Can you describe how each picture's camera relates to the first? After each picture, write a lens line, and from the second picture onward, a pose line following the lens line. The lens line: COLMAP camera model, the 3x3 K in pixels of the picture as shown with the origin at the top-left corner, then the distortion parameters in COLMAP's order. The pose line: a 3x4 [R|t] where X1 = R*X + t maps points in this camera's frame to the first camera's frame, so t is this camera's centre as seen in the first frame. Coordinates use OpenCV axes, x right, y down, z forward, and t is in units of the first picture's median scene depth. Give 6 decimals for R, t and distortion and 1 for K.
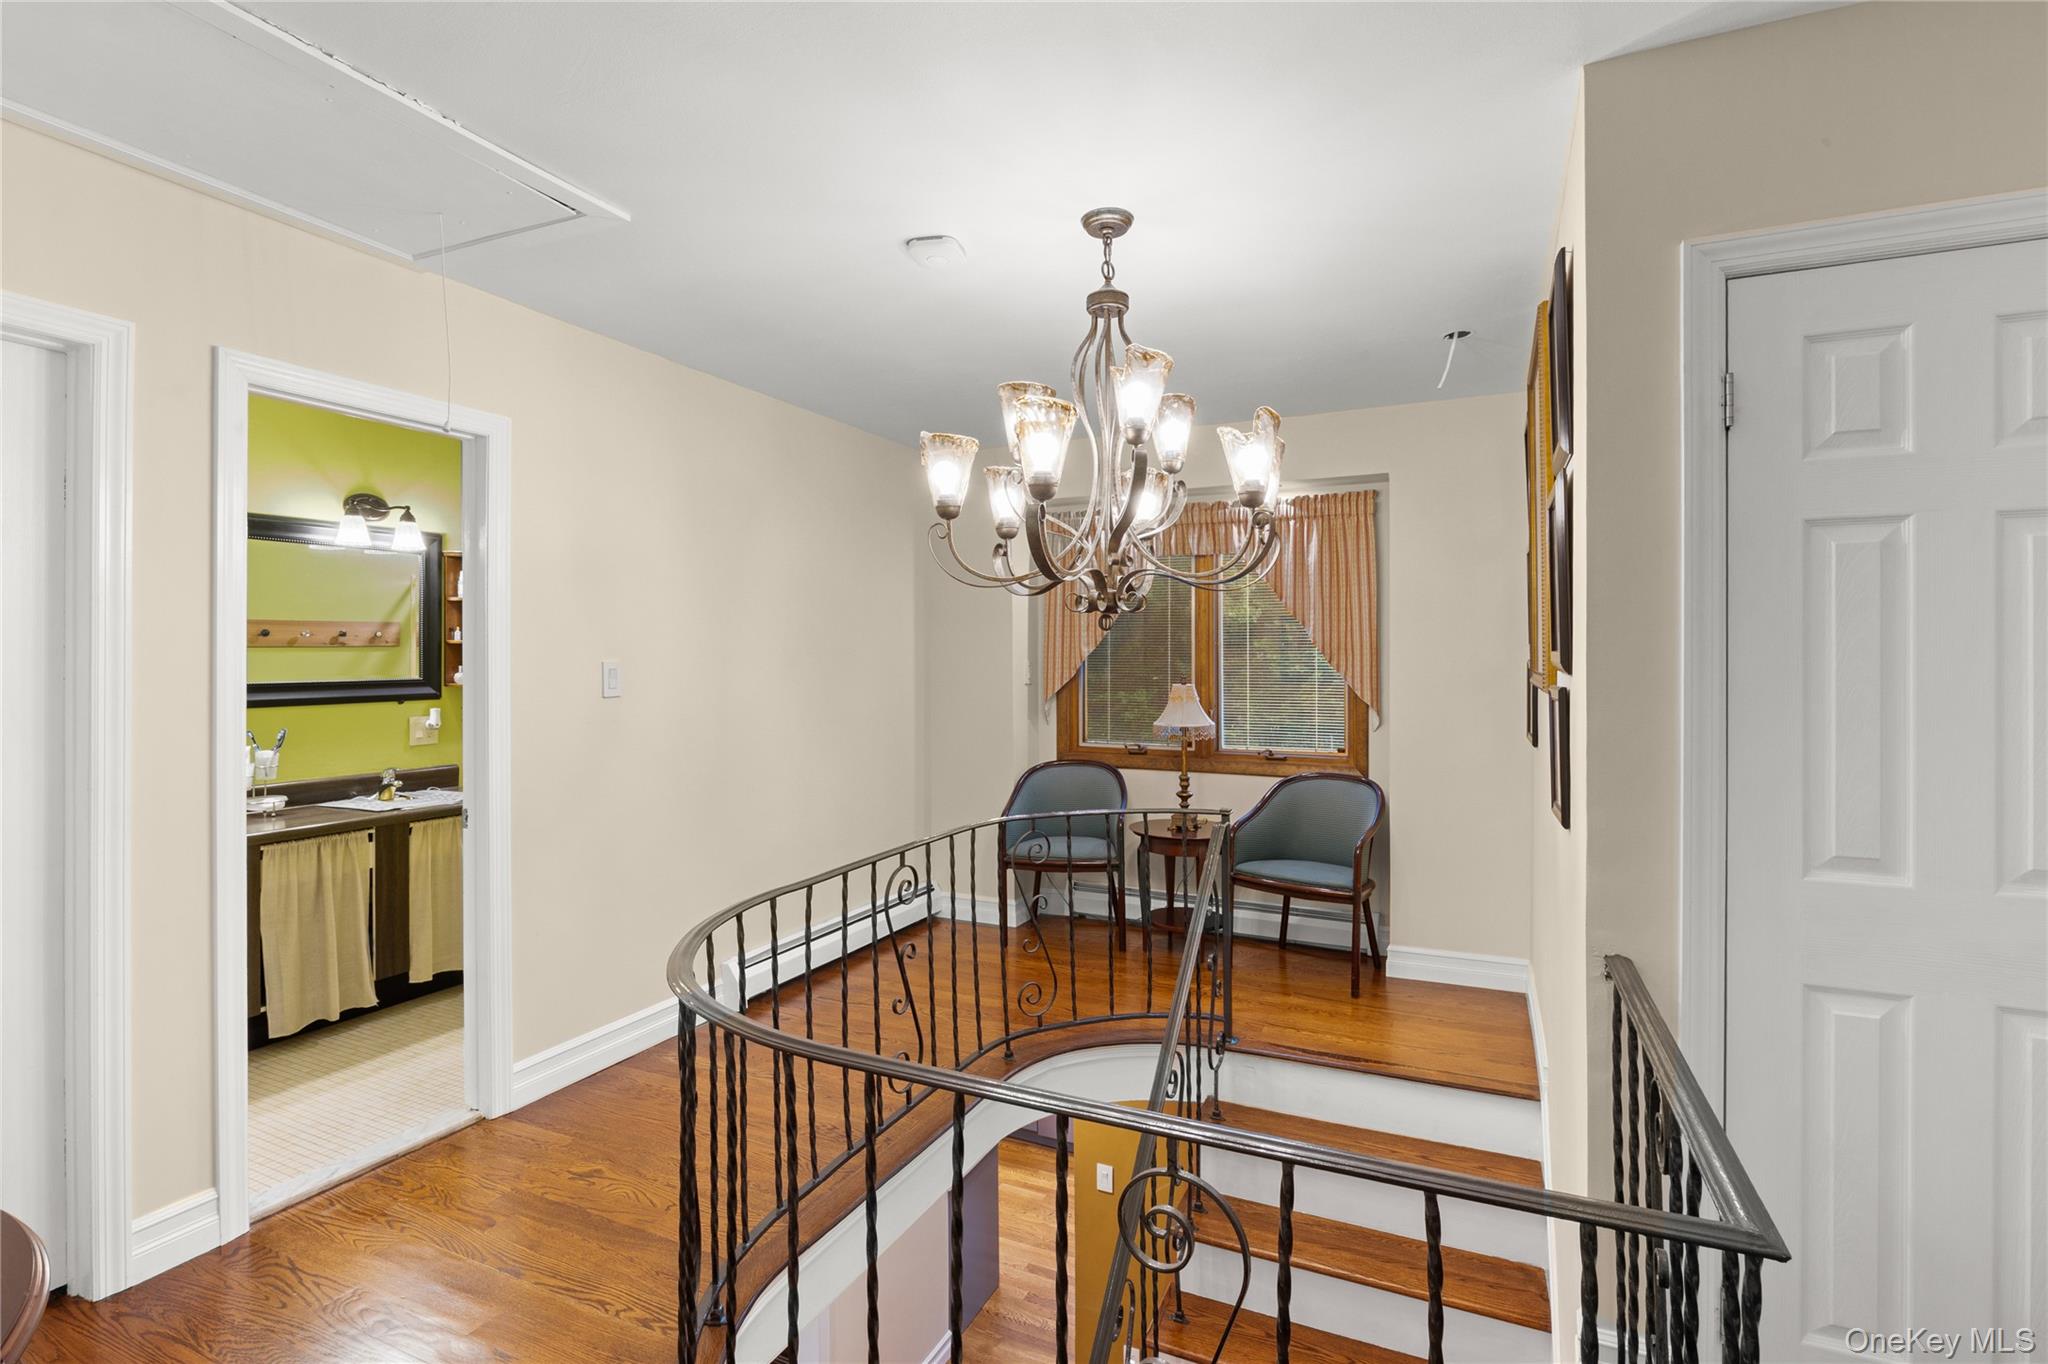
lens RADIAL K [[979.8, 0, 1030.0], [0, 979.8, 653.6], [0, 0, 1]] dist [-0.003986, -0.000527]
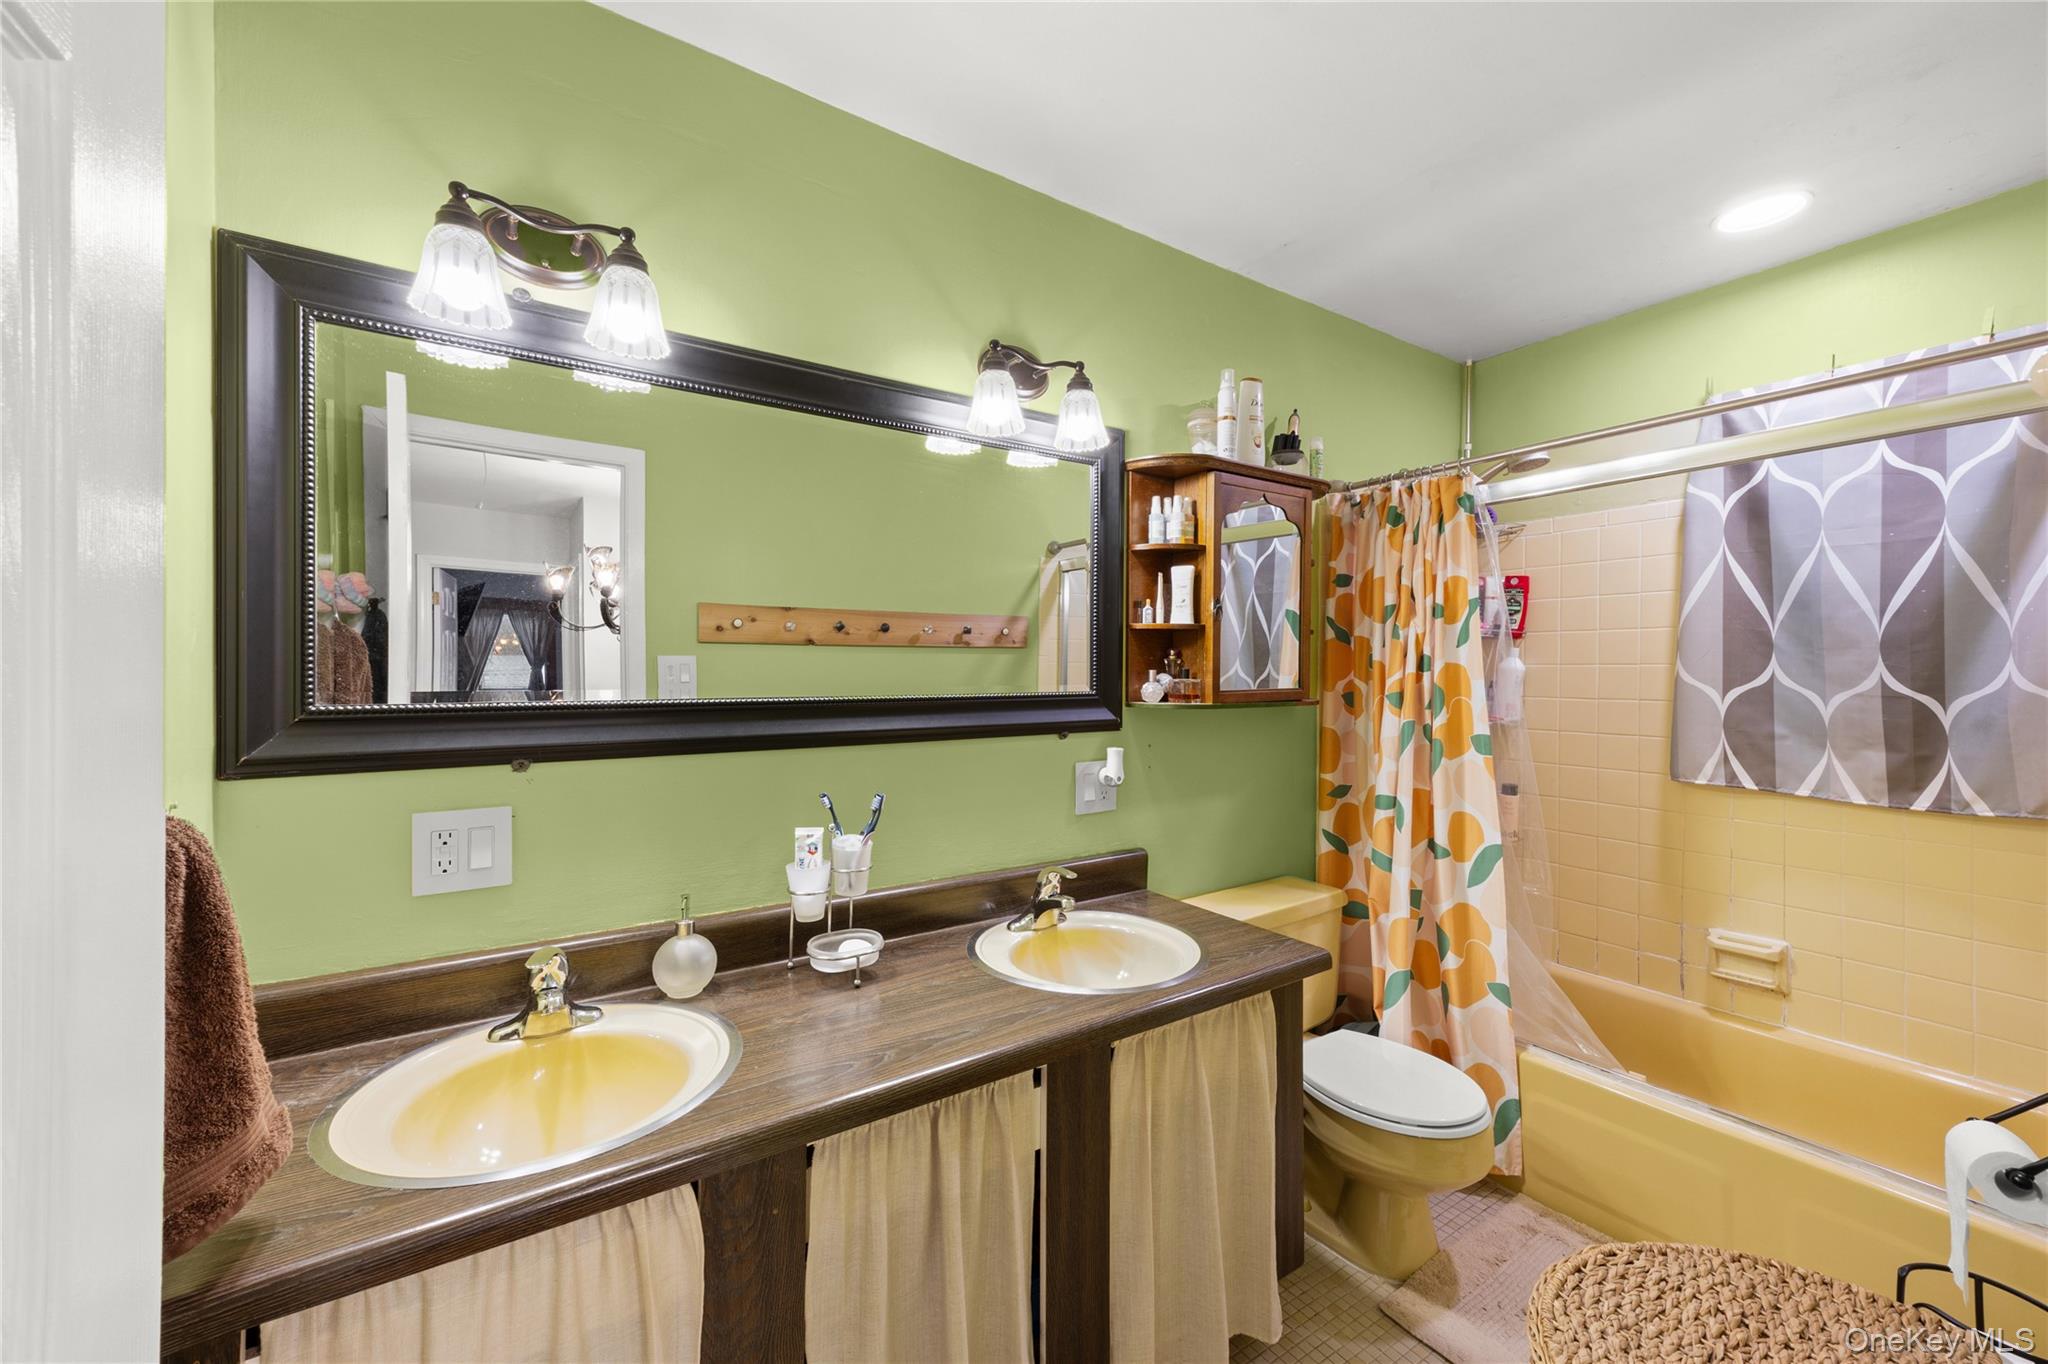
lens RADIAL K [[811.1, 0, 1021.2], [0, 811.1, 677.4], [0, 0, 1]] dist [0.000486, -0.000207]
pose [[0.860671, 0.009308, -0.509077, -0.442539], [-0.005425, 0.999944, 0.009111, 0.013654], [0.509133, -0.005080, 0.860673, 0.612458]]
